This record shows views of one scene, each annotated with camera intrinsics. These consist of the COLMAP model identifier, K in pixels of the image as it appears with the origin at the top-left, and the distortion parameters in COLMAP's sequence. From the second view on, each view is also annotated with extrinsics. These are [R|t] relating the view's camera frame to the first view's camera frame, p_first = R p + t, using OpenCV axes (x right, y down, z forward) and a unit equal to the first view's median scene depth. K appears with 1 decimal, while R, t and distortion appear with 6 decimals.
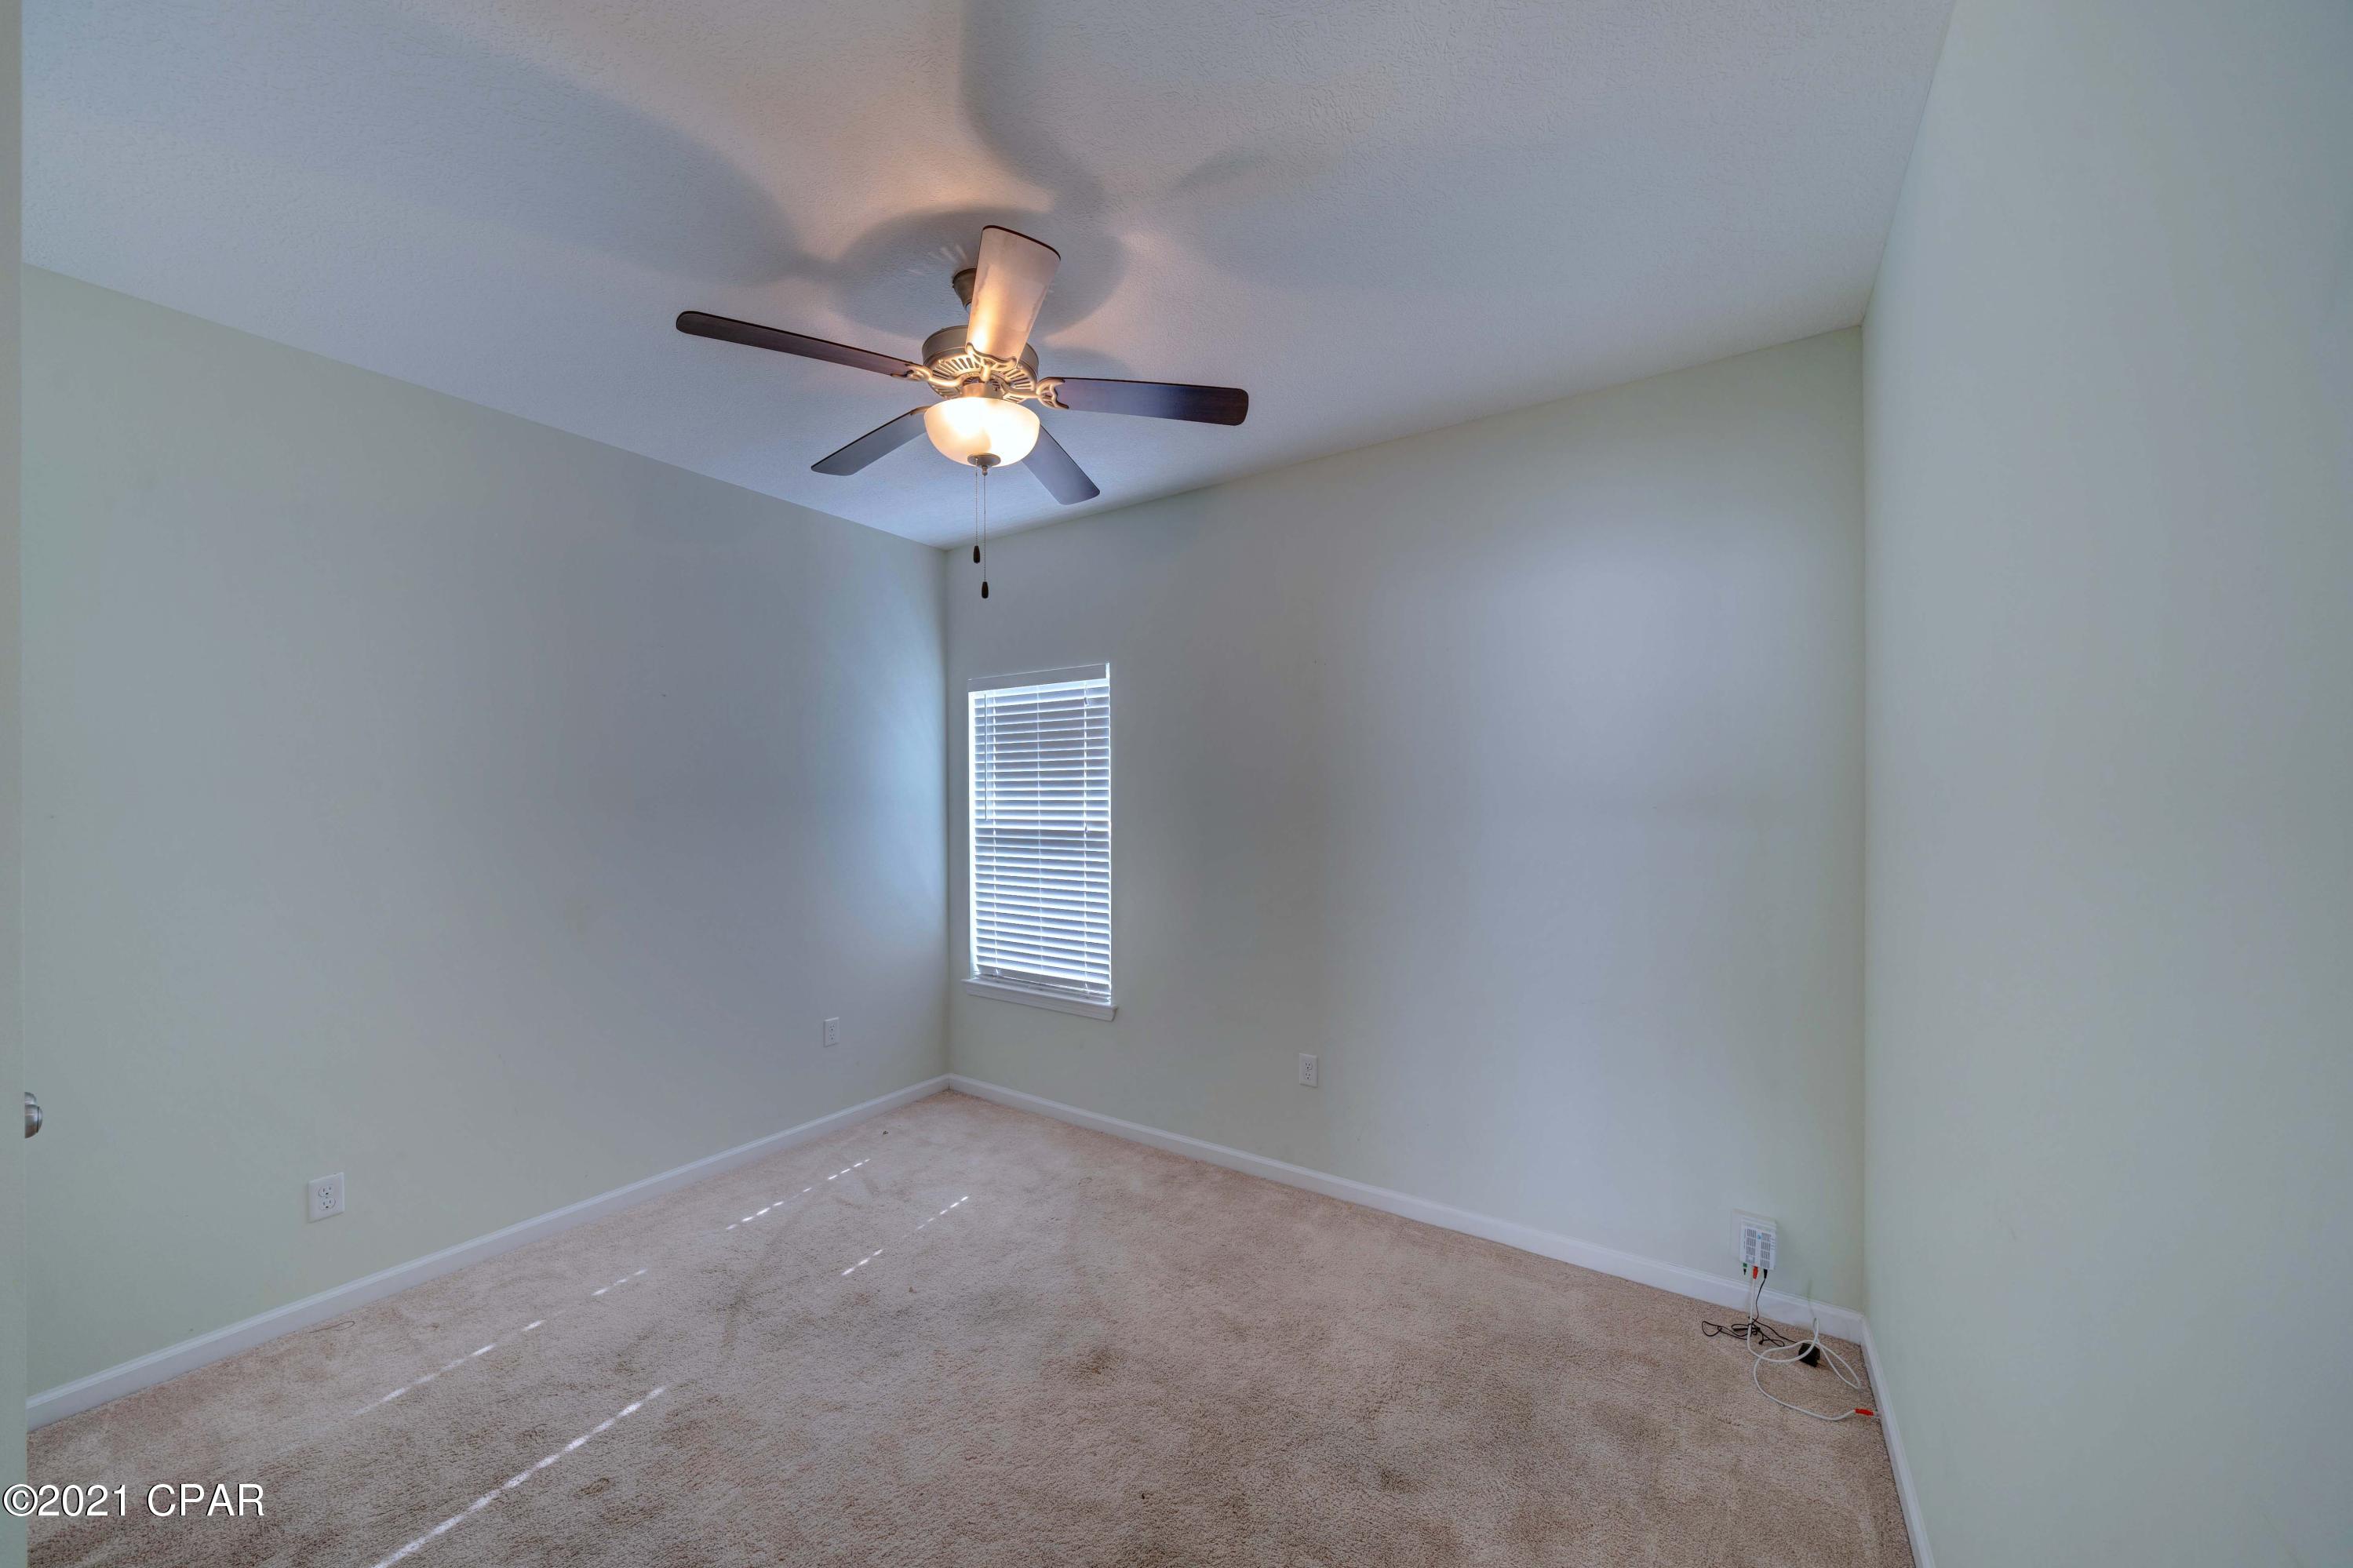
lens RADIAL K [[825.2, 0, 1160.4], [0, 825.2, 791.6], [0, 0, 1]] dist [0.000925, 0.000025]
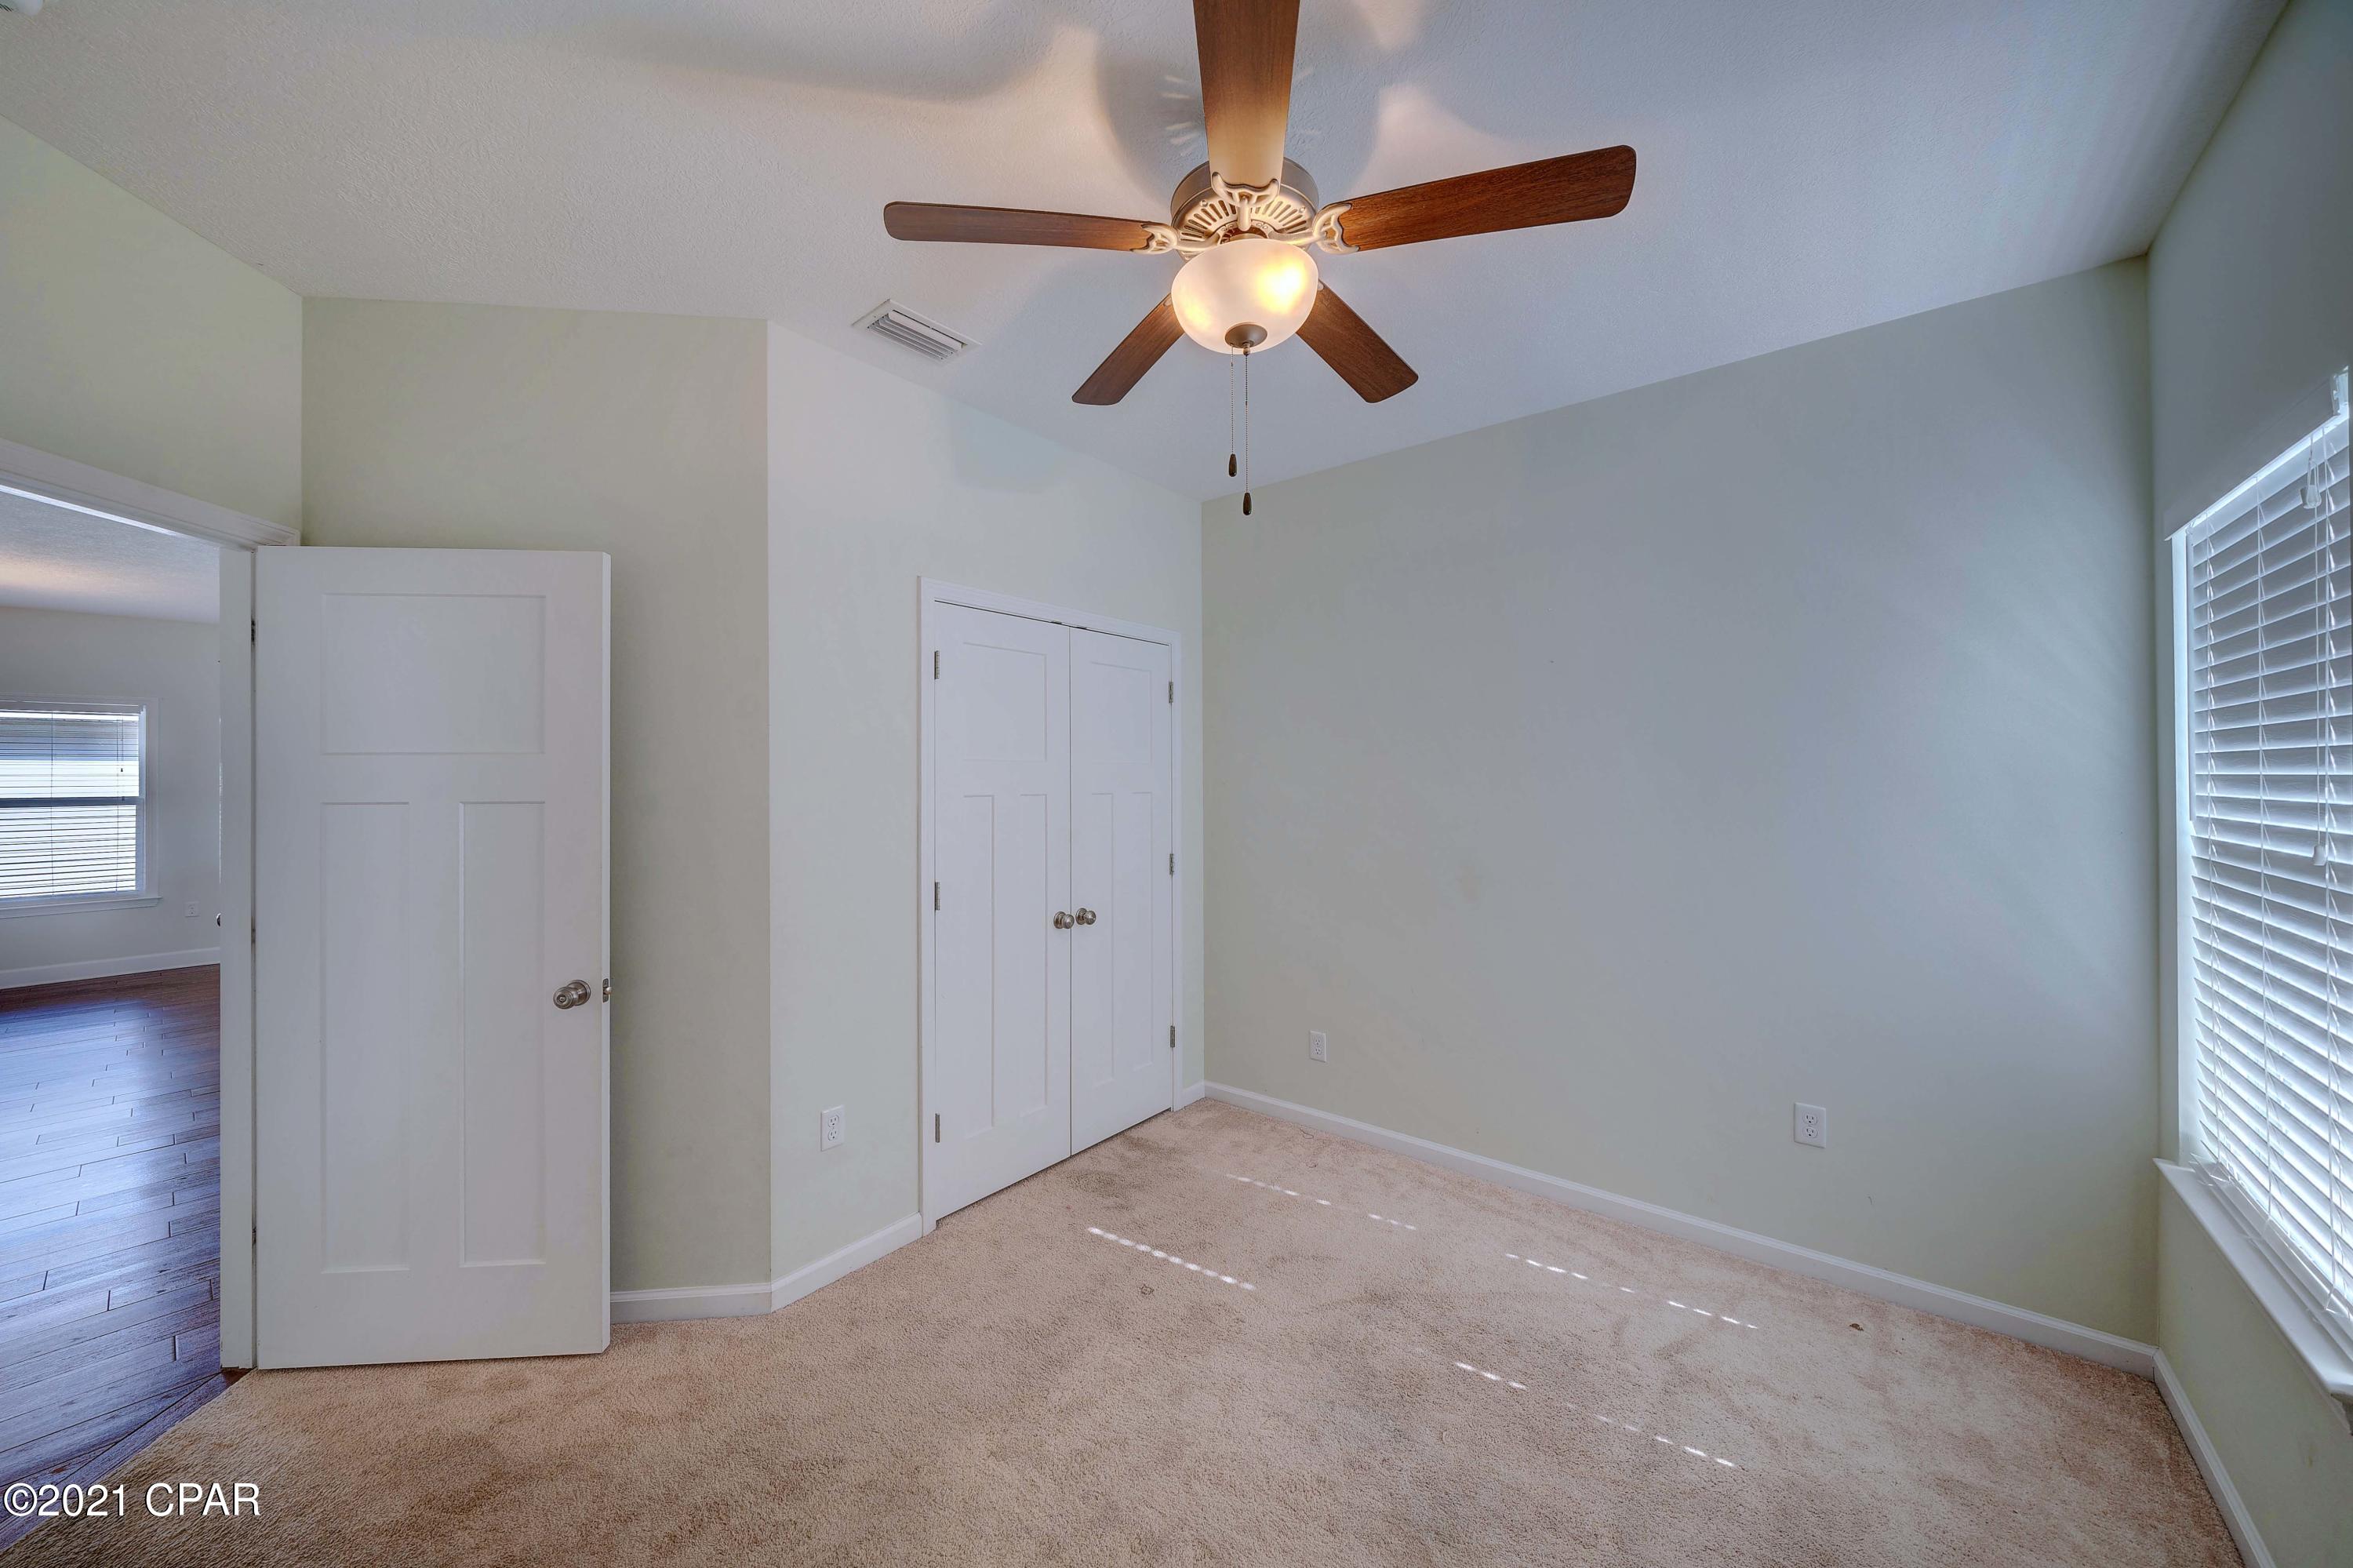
lens RADIAL K [[826.4, 0, 1163.0], [0, 826.4, 773.9], [0, 0, 1]] dist [-0.001672, -0.000104]
pose [[-0.080881, -0.005233, -0.996710, 0.391390], [0.011644, 0.999913, -0.006194, 0.007750], [0.996656, -0.012106, -0.080813, 0.685376]]
